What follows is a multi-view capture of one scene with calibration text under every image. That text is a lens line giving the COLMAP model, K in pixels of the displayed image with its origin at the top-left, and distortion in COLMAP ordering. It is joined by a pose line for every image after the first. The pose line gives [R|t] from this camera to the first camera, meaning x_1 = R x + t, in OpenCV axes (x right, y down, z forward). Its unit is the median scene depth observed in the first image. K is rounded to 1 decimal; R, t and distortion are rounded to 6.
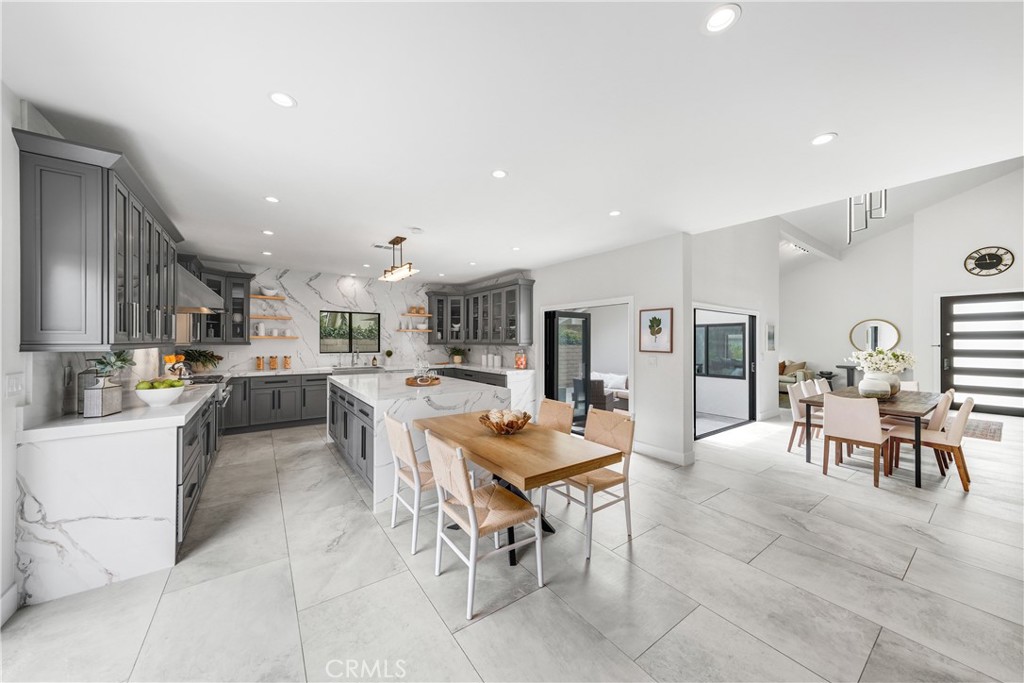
lens RADIAL K [[352.6, 0, 509.1], [0, 352.6, 341.1], [0, 0, 1]] dist [-0.002585, 0.001634]
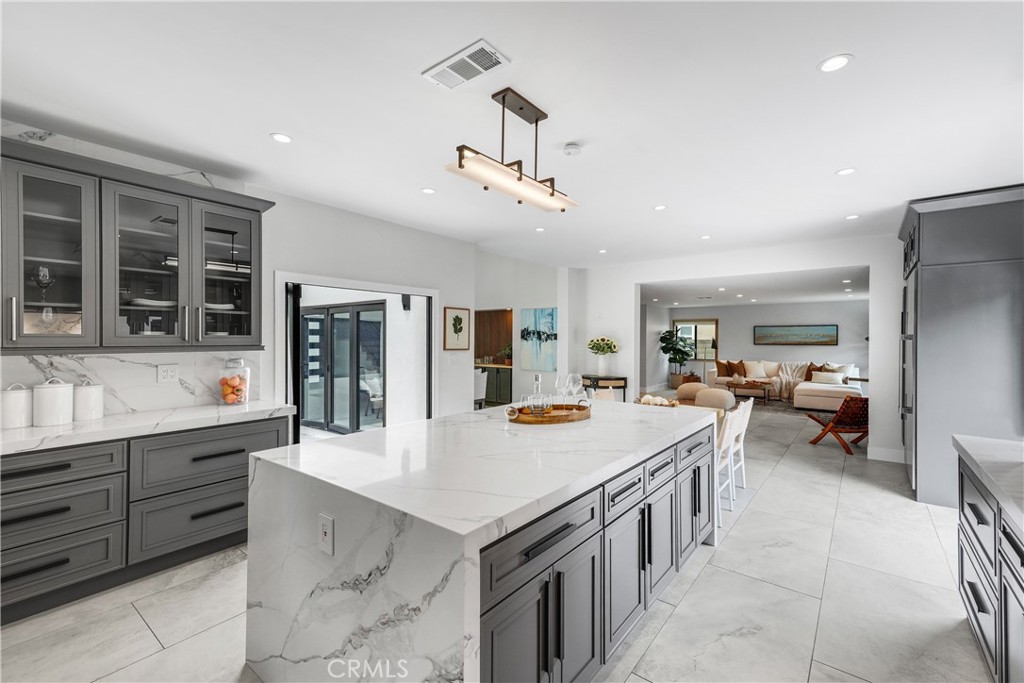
lens RADIAL K [[435.6, 0, 508.1], [0, 435.6, 340.9], [0, 0, 1]] dist [0.030454, -0.000101]
pose [[-0.281741, -0.012377, 0.959411, -0.596190], [-0.006428, 0.999919, 0.011012, -0.006358], [-0.959469, -0.003065, -0.281798, 0.839499]]
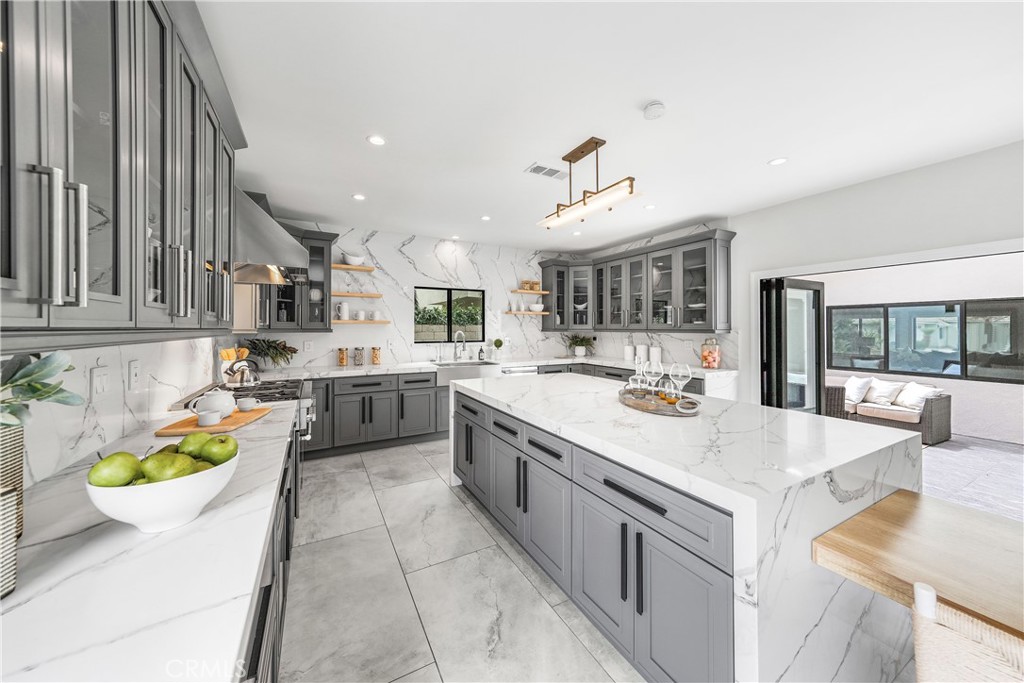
lens RADIAL K [[352.6, 0, 505.9], [0, 352.6, 326.3], [0, 0, 1]] dist [-0.002585, 0.001634]
pose [[0.992728, -0.002671, -0.120353, -0.270460], [0.002195, 0.999989, -0.004088, 0.002453], [0.120363, 0.003794, 0.992723, 0.299947]]
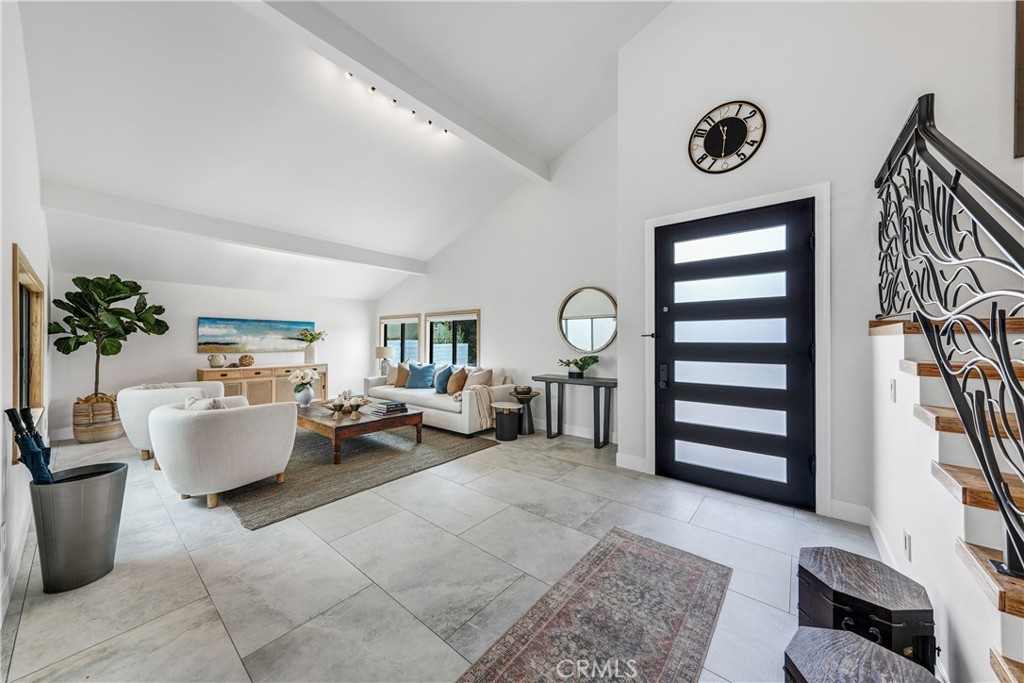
lens RADIAL K [[352.6, 0, 527.8], [0, 352.6, 337.4], [0, 0, 1]] dist [-0.002585, 0.001634]
pose [[0.958729, -0.001776, 0.284314, 1.223039], [0.002574, 0.999994, -0.002431, 0.021994], [-0.284308, 0.003063, 0.958728, 0.800004]]
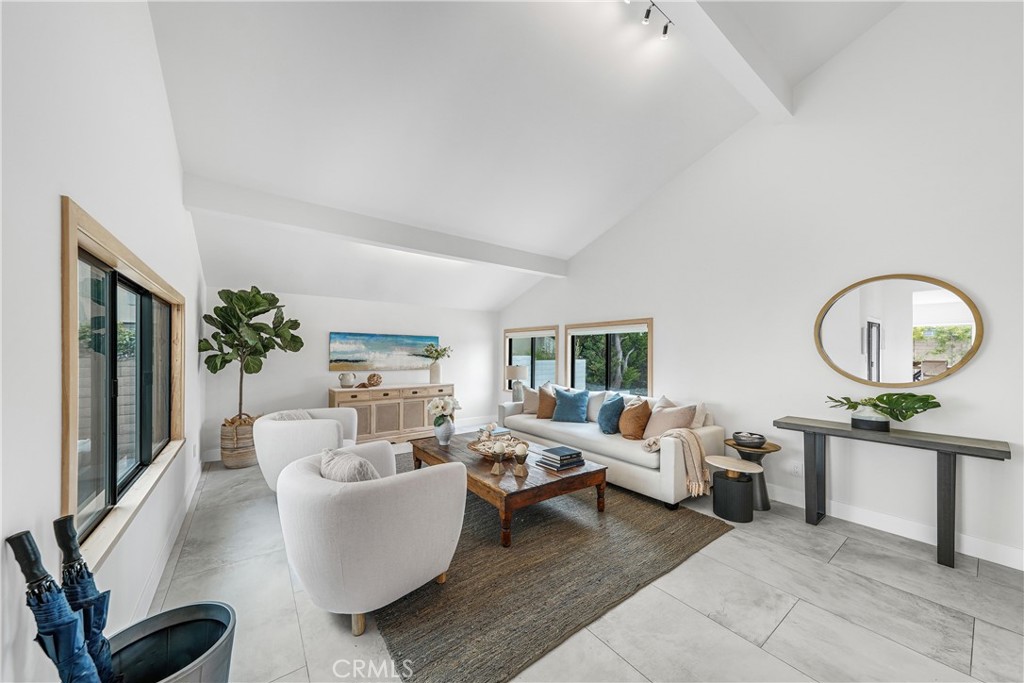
lens RADIAL K [[352.6, 0, 519.1], [0, 352.6, 352.7], [0, 0, 1]] dist [-0.002585, 0.001634]
pose [[0.999219, 0.001165, 0.039487, 1.071471], [-0.001372, 0.999985, 0.005210, 0.008614], [-0.039480, -0.005260, 0.999207, 1.077977]]
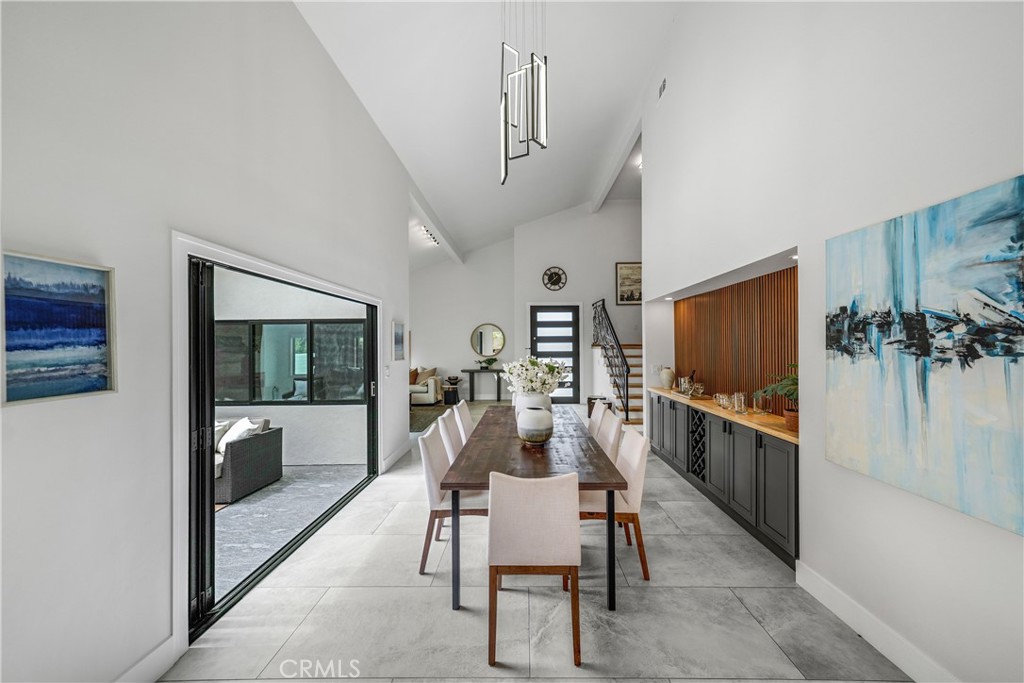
lens RADIAL K [[362.4, 0, 535.2], [0, 362.4, 338.6], [0, 0, 1]] dist [0.002489, 0.000602]
pose [[0.559129, 0.006494, 0.829055, 0.345894], [0.006803, 0.999900, -0.012420, -0.004601], [-0.829053, 0.012584, 0.559029, 0.436326]]
